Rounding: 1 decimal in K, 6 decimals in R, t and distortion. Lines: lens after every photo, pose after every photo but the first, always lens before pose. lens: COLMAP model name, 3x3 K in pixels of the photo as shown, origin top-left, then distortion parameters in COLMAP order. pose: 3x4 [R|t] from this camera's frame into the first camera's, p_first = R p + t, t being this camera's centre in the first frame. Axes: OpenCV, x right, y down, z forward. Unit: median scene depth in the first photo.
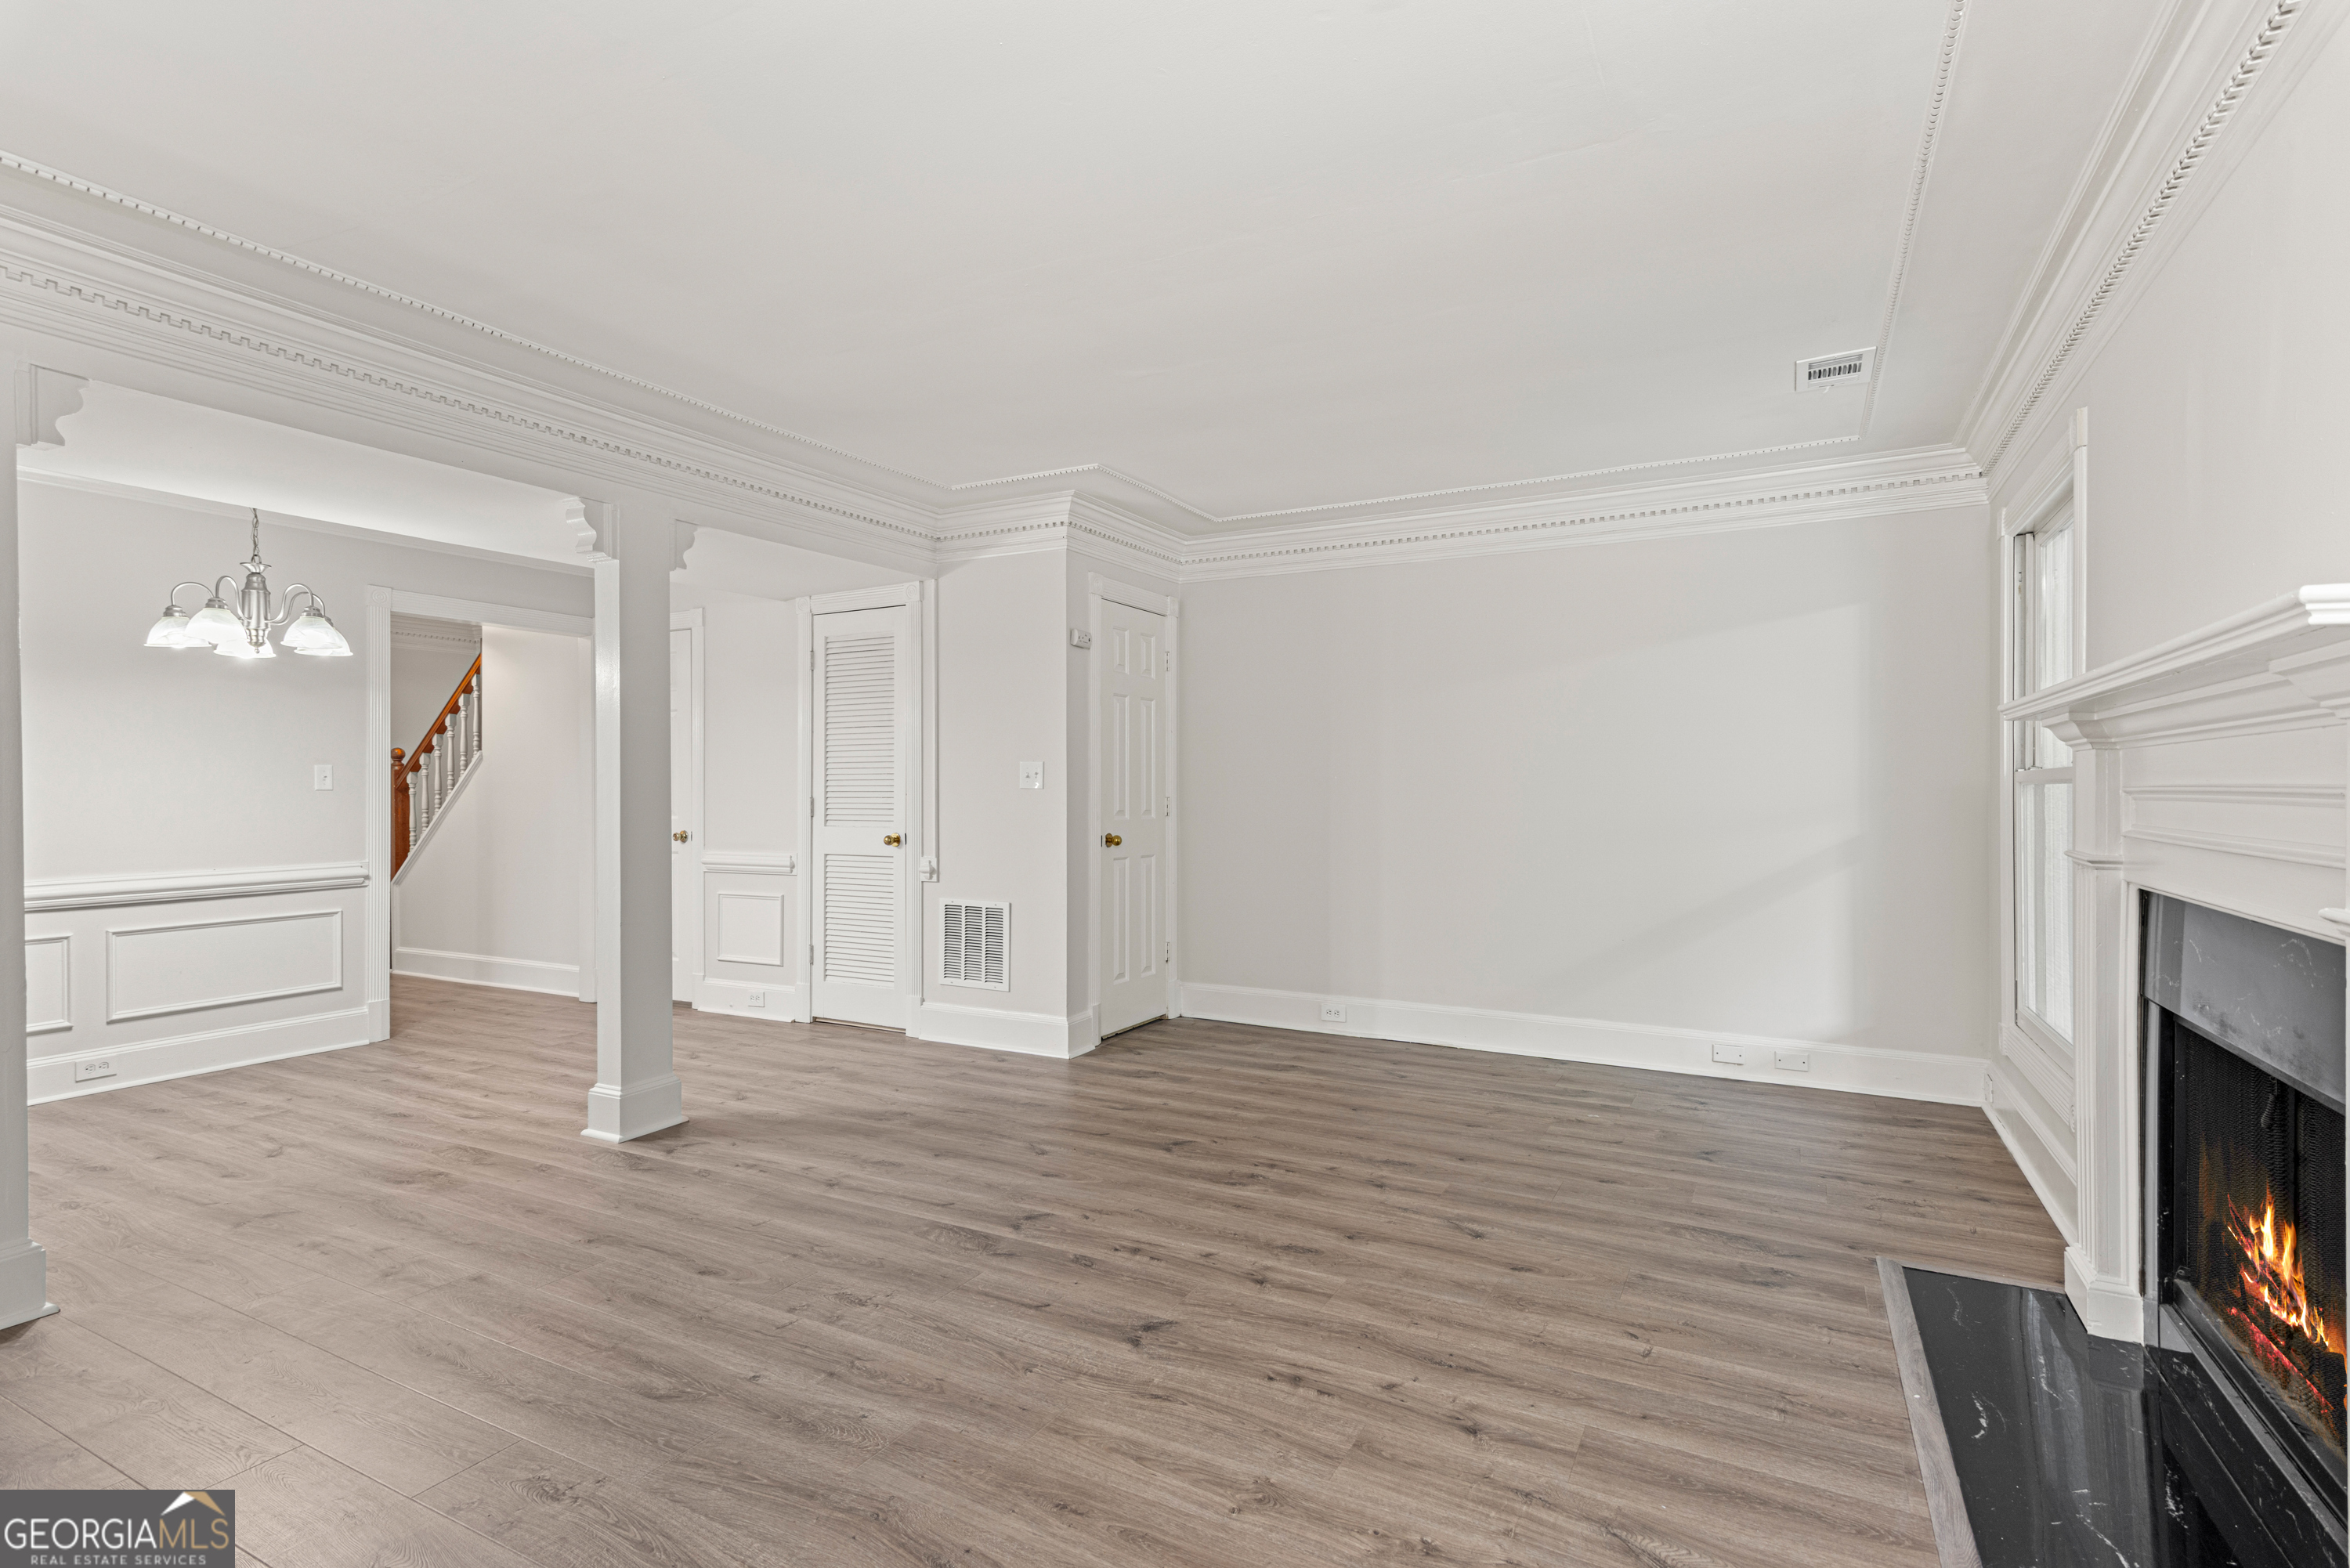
lens RADIAL K [[1143.4, 0, 1161.5], [0, 1143.4, 782.8], [0, 0, 1]] dist [0.010507, 0.001669]
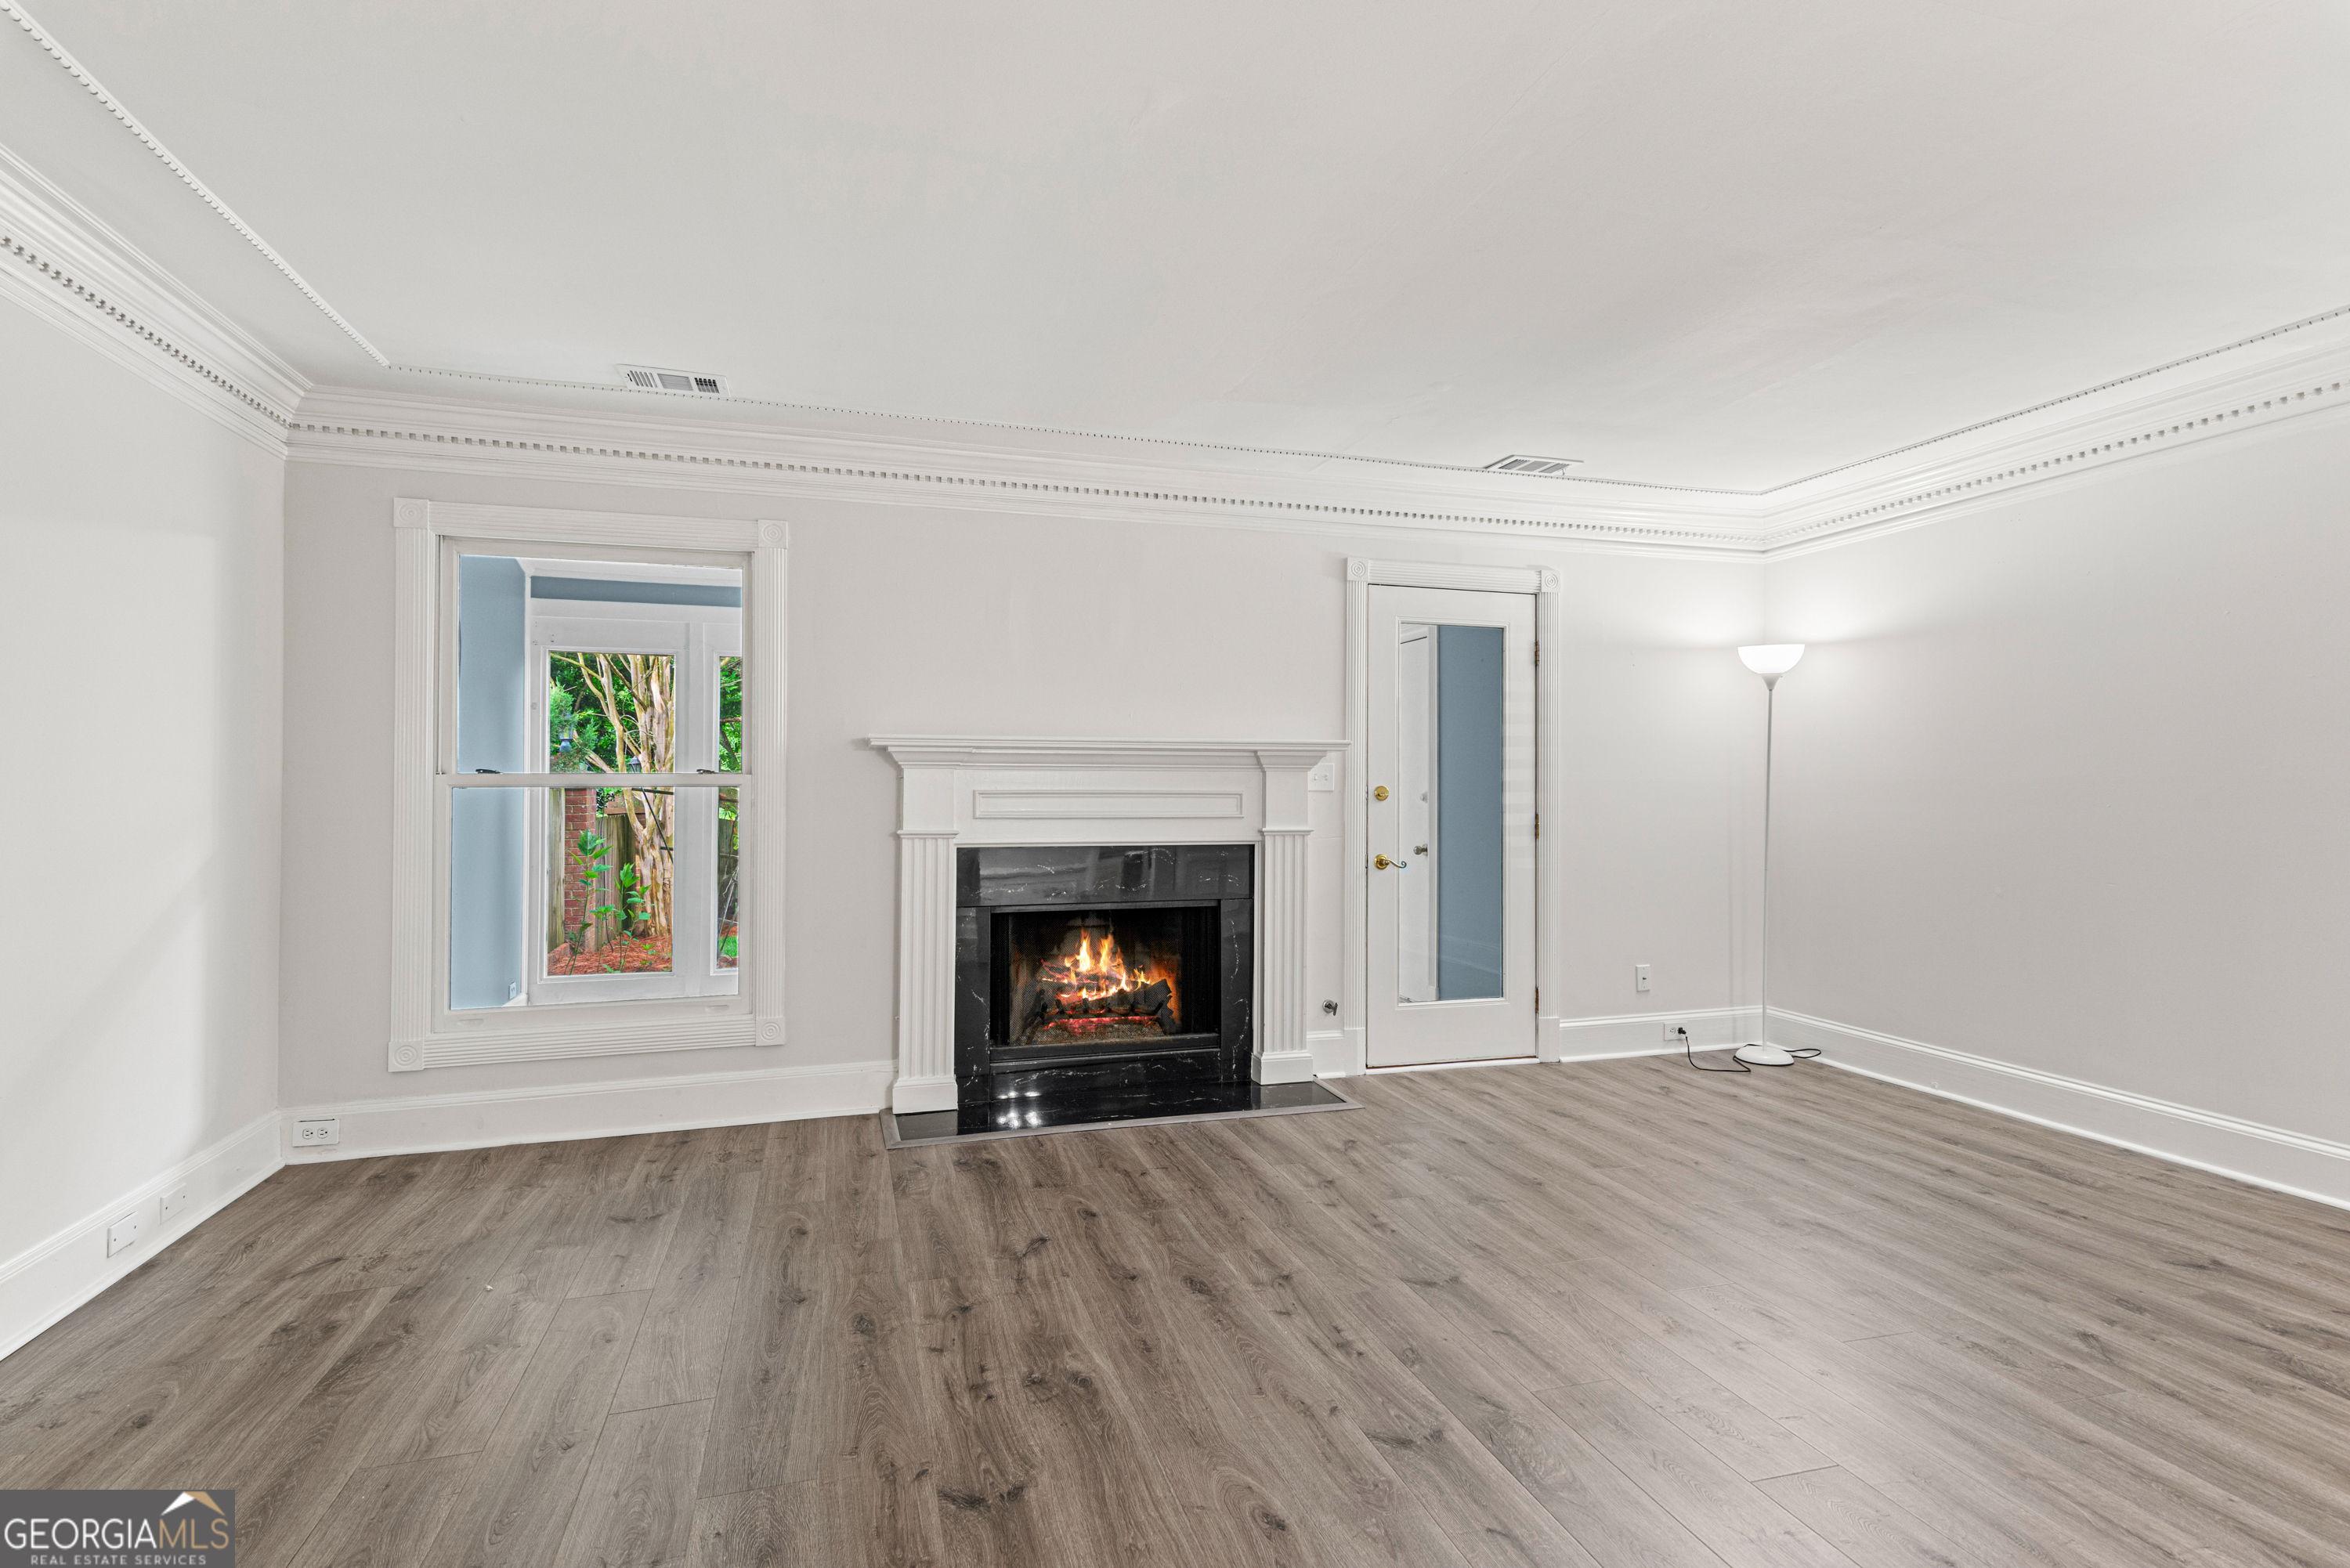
lens RADIAL K [[1143.4, 0, 1168.8], [0, 1143.4, 771.4], [0, 0, 1]] dist [0.010507, 0.001669]
pose [[-0.710455, 0.011898, 0.703642, -0.483566], [-0.002994, 0.999797, -0.019929, 0.005829], [-0.703736, -0.016265, -0.710275, 1.551274]]
